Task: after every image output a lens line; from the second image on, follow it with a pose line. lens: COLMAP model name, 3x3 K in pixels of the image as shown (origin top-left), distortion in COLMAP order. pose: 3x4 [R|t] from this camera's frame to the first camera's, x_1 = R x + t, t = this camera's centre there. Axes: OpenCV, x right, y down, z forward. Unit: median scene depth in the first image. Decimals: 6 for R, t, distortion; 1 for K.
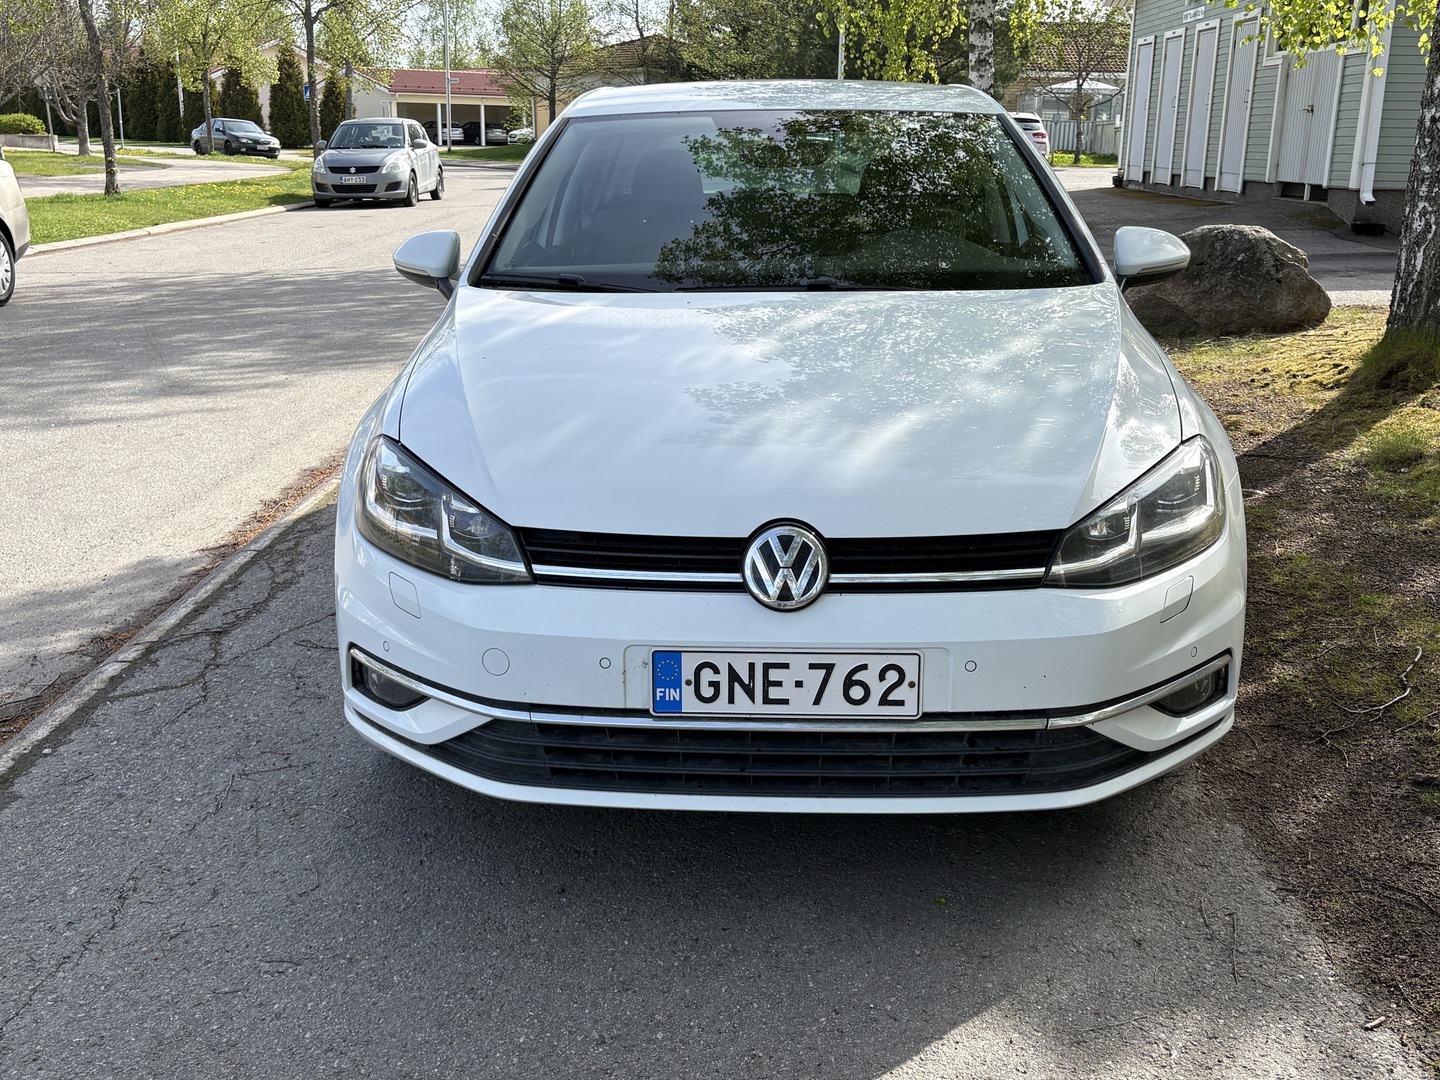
lens RADIAL K [[1461.1, 0, 718.8], [0, 1461.1, 526.9], [0, 0, 1]] dist [0.022972, 0.000000]
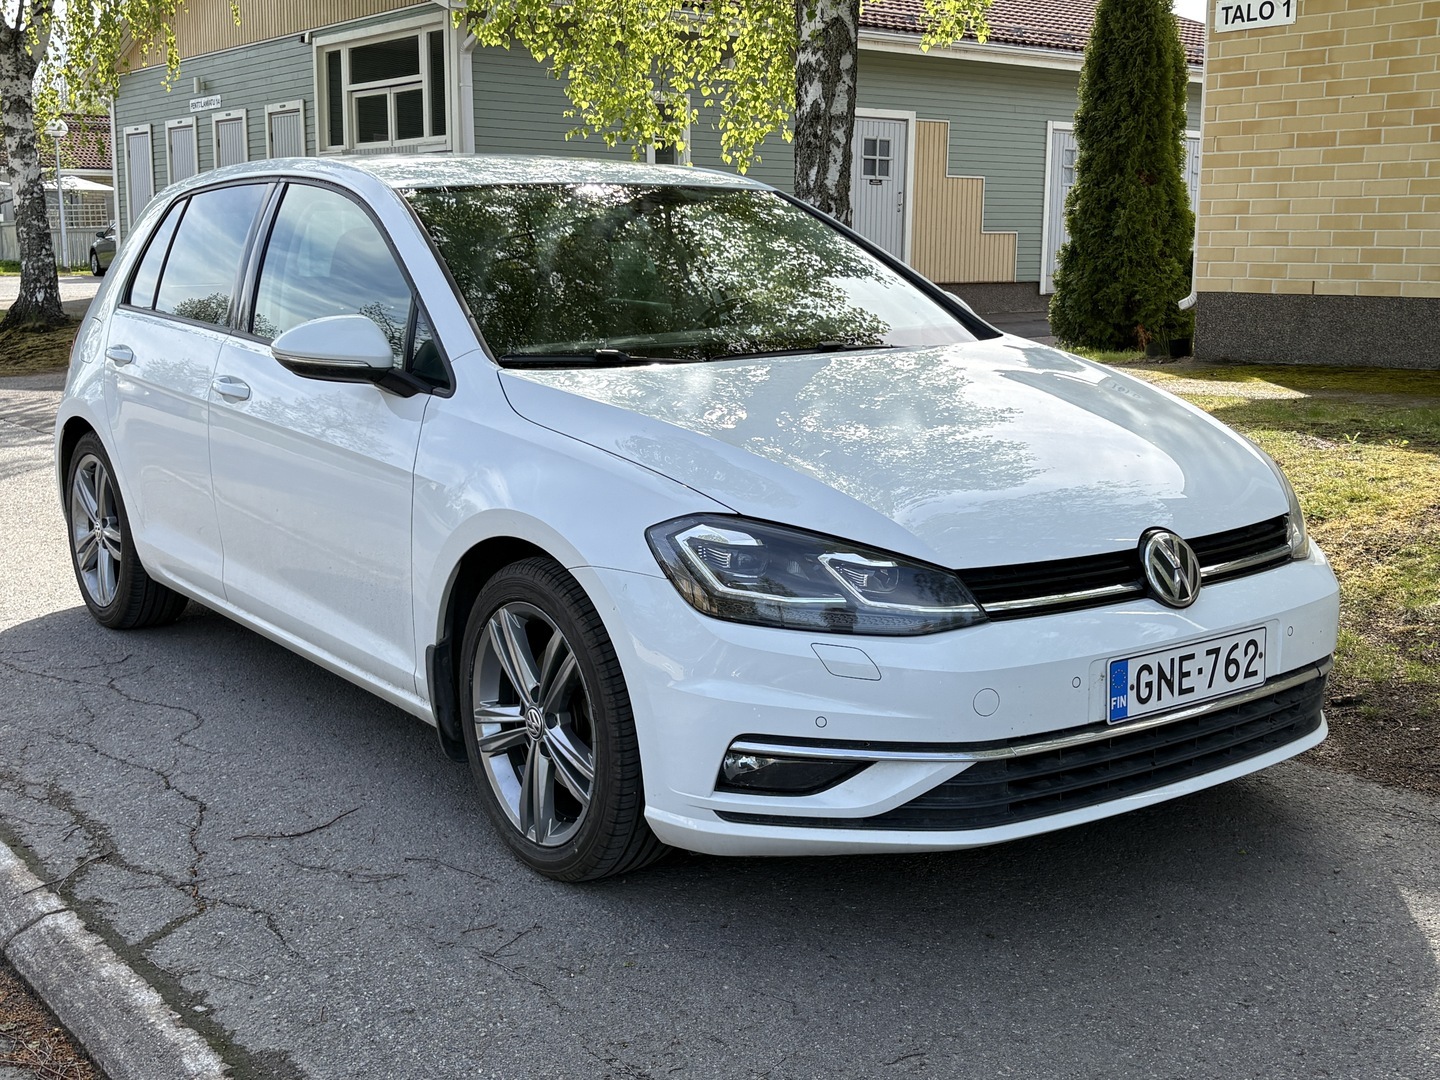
lens RADIAL K [[1711.5, 0, 724.4], [0, 1711.5, 553.1], [0, 0, 1]] dist [-0.008280, 0.000000]
pose [[0.781734, -0.120116, 0.611935, -1.007541], [0.168929, 0.985374, -0.022385, -0.012582], [-0.600296, 0.120873, 0.790591, 0.178140]]
